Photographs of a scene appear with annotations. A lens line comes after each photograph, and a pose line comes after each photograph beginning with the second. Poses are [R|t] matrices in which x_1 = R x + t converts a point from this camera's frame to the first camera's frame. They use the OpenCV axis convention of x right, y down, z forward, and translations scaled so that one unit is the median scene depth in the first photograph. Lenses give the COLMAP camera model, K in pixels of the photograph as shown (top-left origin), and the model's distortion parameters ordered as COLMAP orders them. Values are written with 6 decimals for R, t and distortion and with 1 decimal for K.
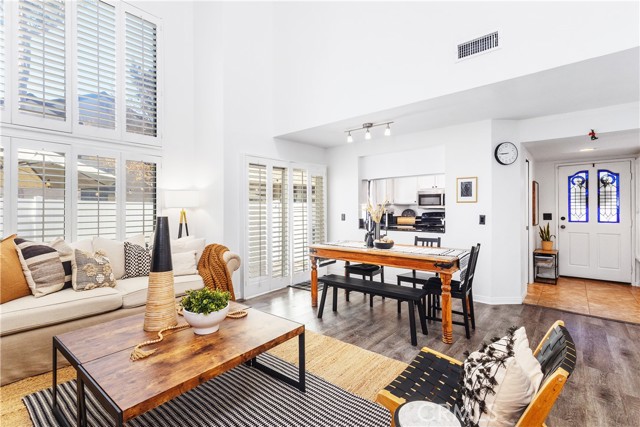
lens RADIAL K [[300.1, 0, 322.3], [0, 300.1, 212.2], [0, 0, 1]] dist [0.003578, -0.000576]
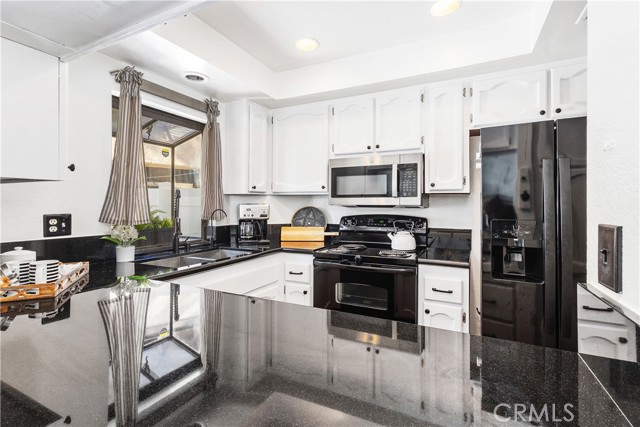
lens RADIAL K [[300.1, 0, 318.7], [0, 300.1, 207.9], [0, 0, 1]] dist [0.003578, -0.000576]
pose [[0.969296, -0.000185, 0.245899, 0.205465], [-0.001335, 0.999981, 0.006017, -0.011185], [-0.245895, -0.006161, 0.969277, 0.617380]]
